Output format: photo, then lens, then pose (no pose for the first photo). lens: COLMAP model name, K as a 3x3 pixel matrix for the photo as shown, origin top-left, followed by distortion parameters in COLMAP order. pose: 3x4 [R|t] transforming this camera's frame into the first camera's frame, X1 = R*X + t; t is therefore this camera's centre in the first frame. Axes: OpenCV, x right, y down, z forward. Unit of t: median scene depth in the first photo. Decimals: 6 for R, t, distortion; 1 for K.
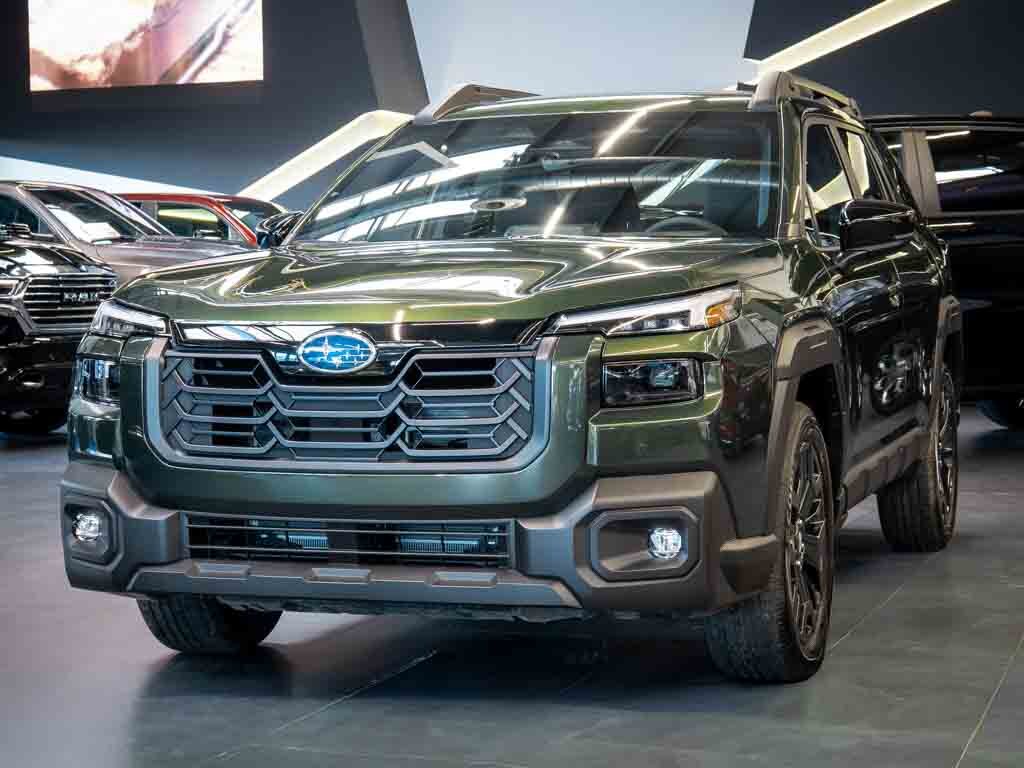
lens RADIAL K [[2025.9, 0, 514.0], [0, 2025.9, 382.9], [0, 0, 1]] dist [-0.149678, 0.000000]
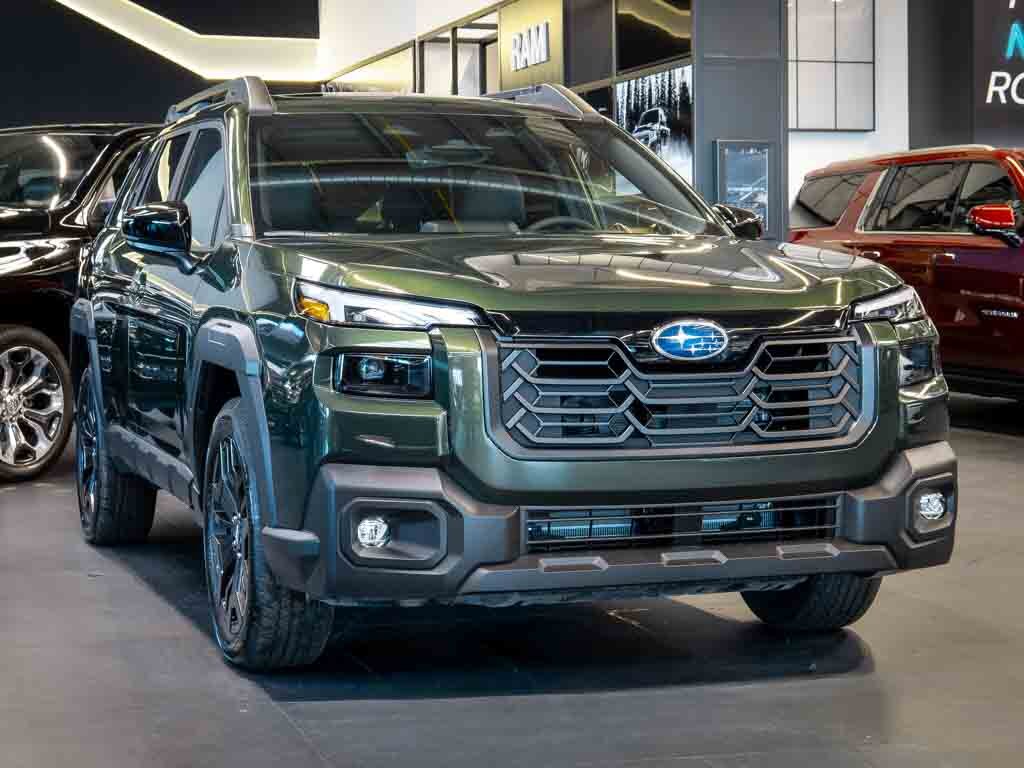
lens RADIAL K [[2025.9, 0, 467.4], [0, 2025.9, 325.9], [0, 0, 1]] dist [-0.149678, 0.000000]
pose [[0.825957, -0.009546, 0.563652, -0.753463], [0.026346, 0.999418, -0.021680, -0.003112], [-0.563117, 0.032757, 0.825728, 0.213419]]
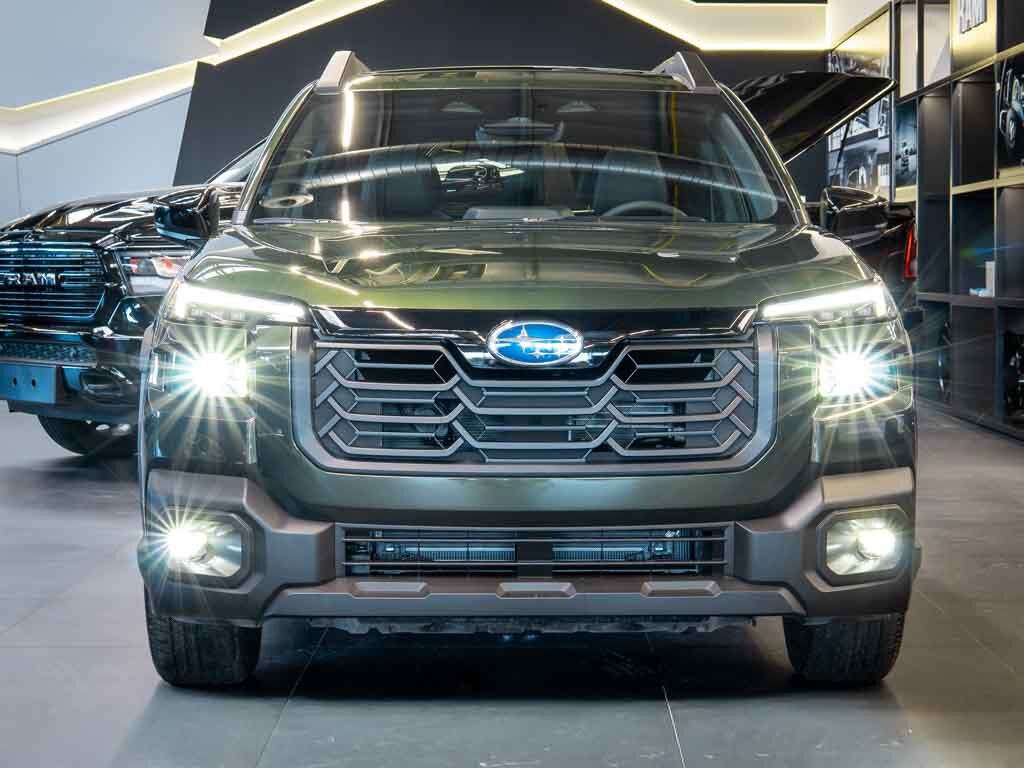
lens RADIAL K [[2025.9, 0, 507.6], [0, 2025.9, 383.8], [0, 0, 1]] dist [-0.149678, 0.000000]
pose [[0.955245, -0.005854, 0.295758, -0.363491], [0.005529, 0.999983, 0.001935, 0.001308], [-0.295764, -0.000213, 0.955261, 0.139654]]
